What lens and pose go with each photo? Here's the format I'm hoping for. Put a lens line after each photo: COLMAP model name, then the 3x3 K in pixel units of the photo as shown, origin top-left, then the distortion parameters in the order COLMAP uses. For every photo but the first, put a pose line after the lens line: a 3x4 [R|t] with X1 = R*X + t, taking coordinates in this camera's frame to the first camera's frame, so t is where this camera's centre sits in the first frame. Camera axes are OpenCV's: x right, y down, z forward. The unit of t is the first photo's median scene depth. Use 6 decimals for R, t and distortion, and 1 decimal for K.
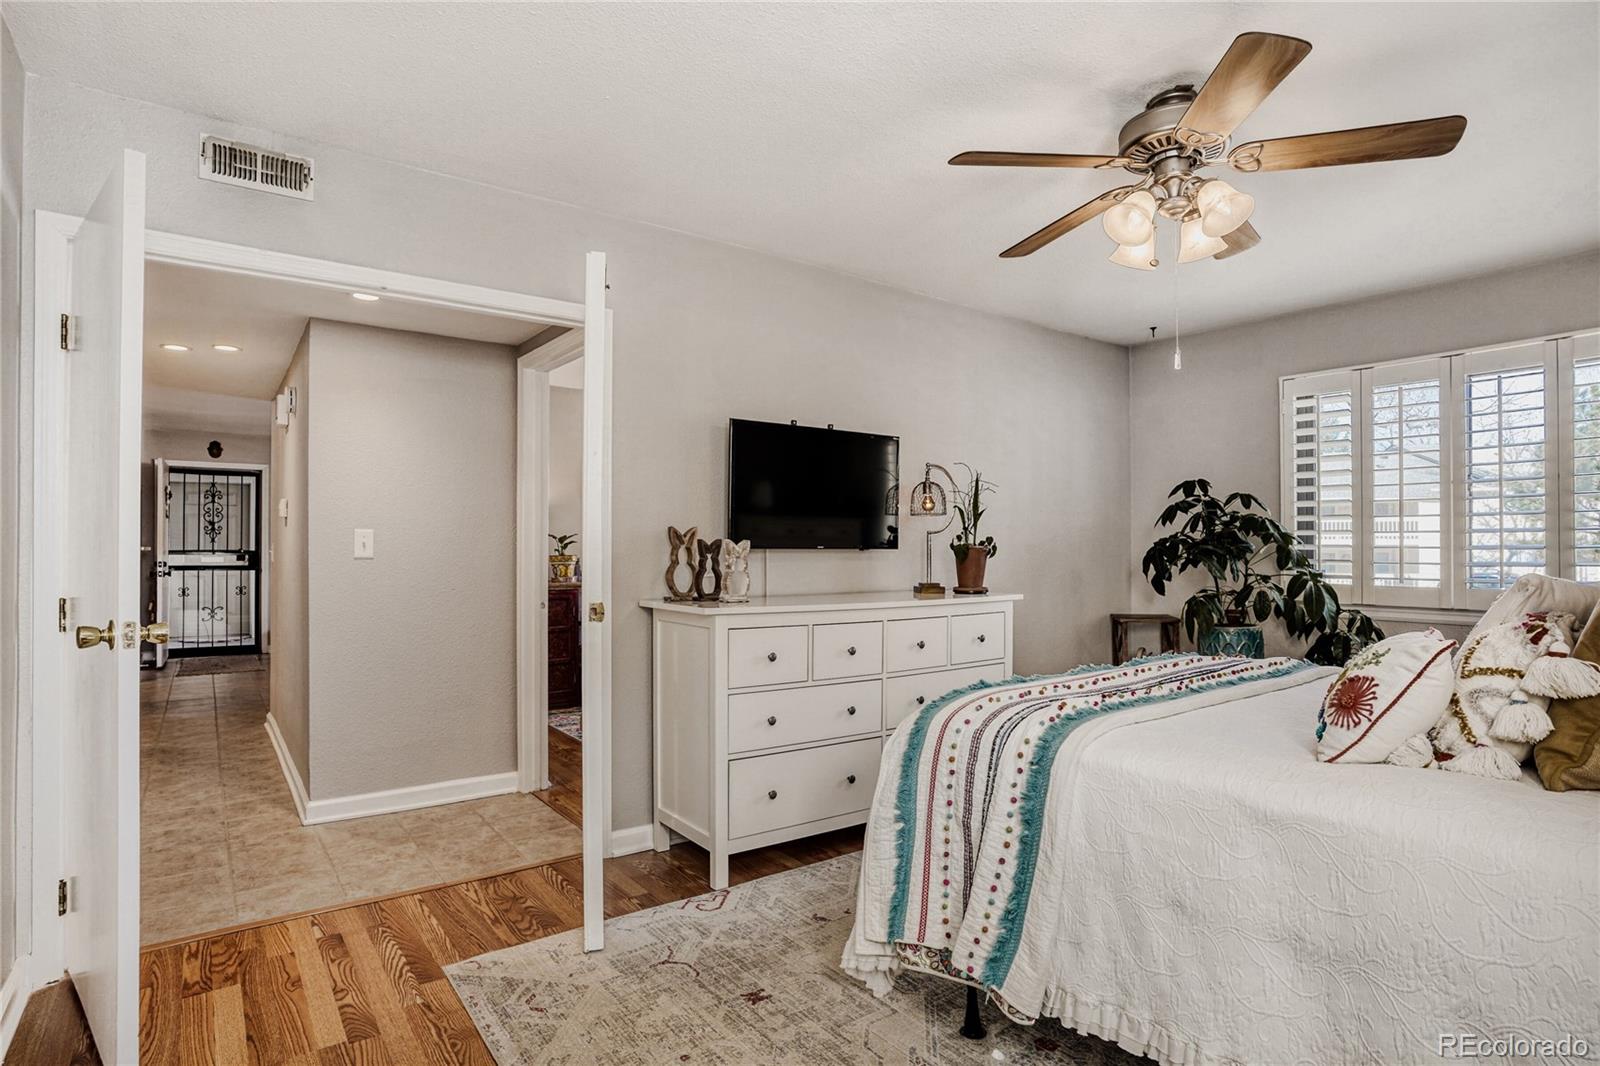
lens RADIAL K [[843.6, 0, 796.9], [0, 843.6, 543.1], [0, 0, 1]] dist [-0.066780, 0.032709]
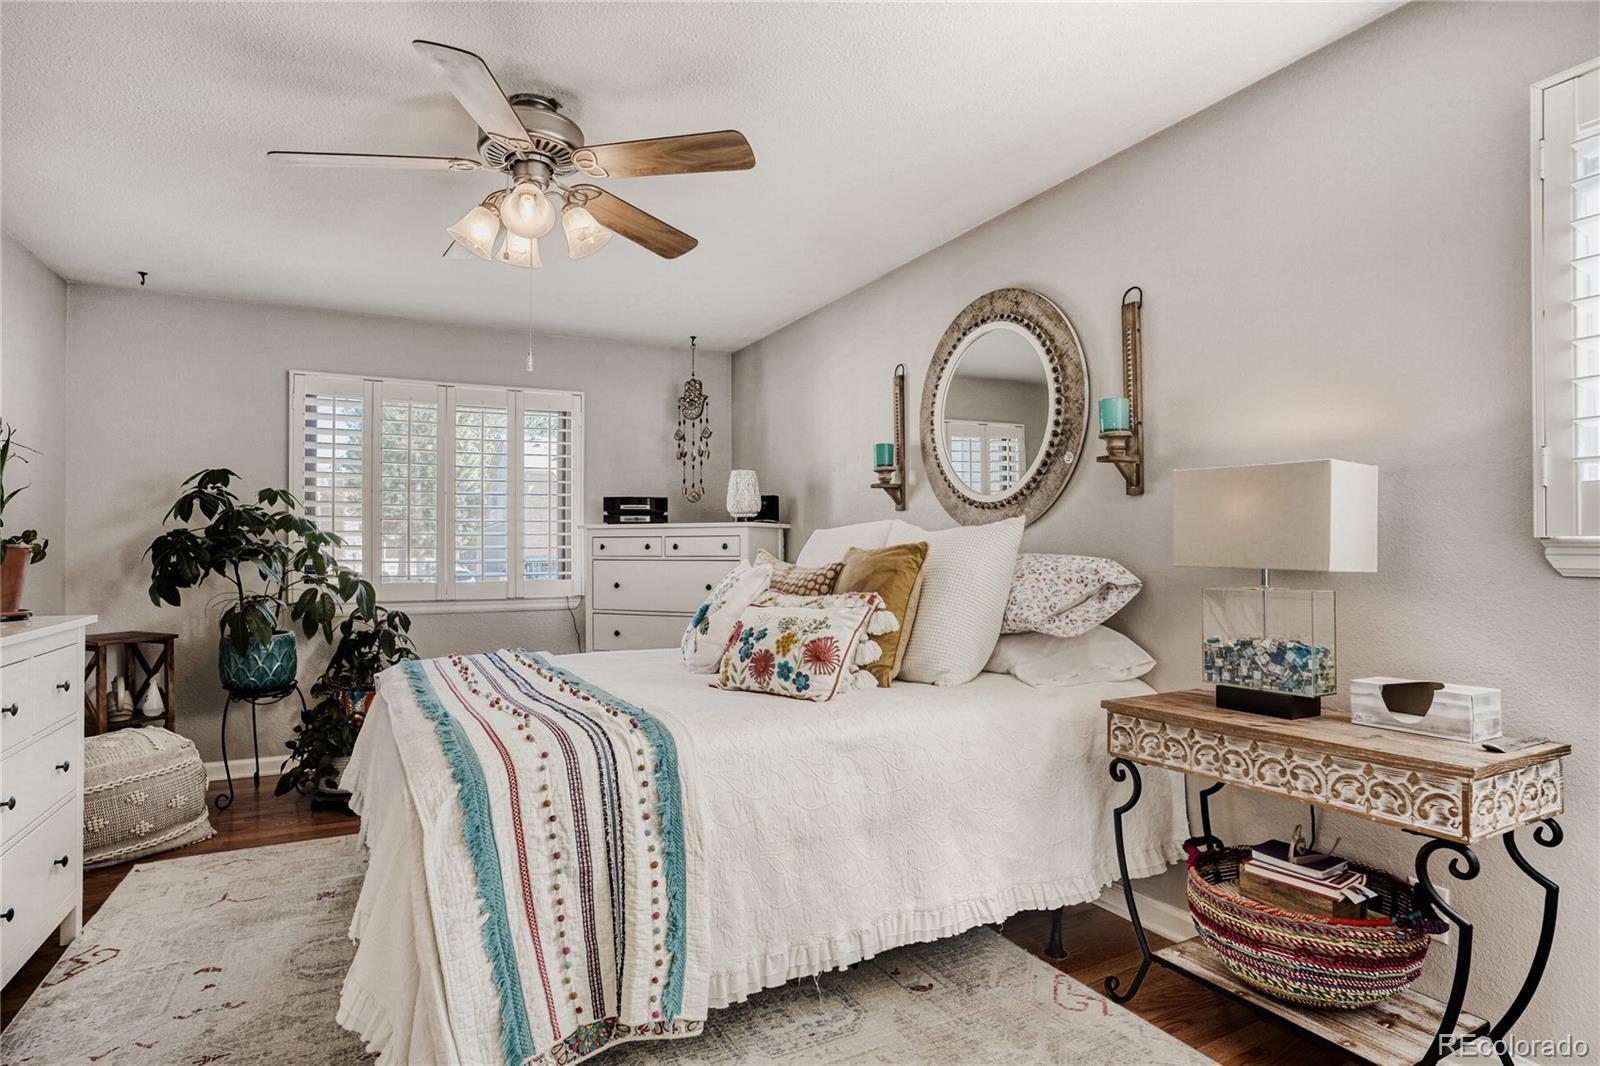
lens RADIAL K [[843.6, 0, 794.3], [0, 843.6, 537.8], [0, 0, 1]] dist [-0.066780, 0.032709]
pose [[0.136823, 0.016605, 0.990456, -0.501858], [-0.005538, 0.999857, -0.015997, 0.008130], [-0.990580, -0.003297, 0.136895, 0.548520]]
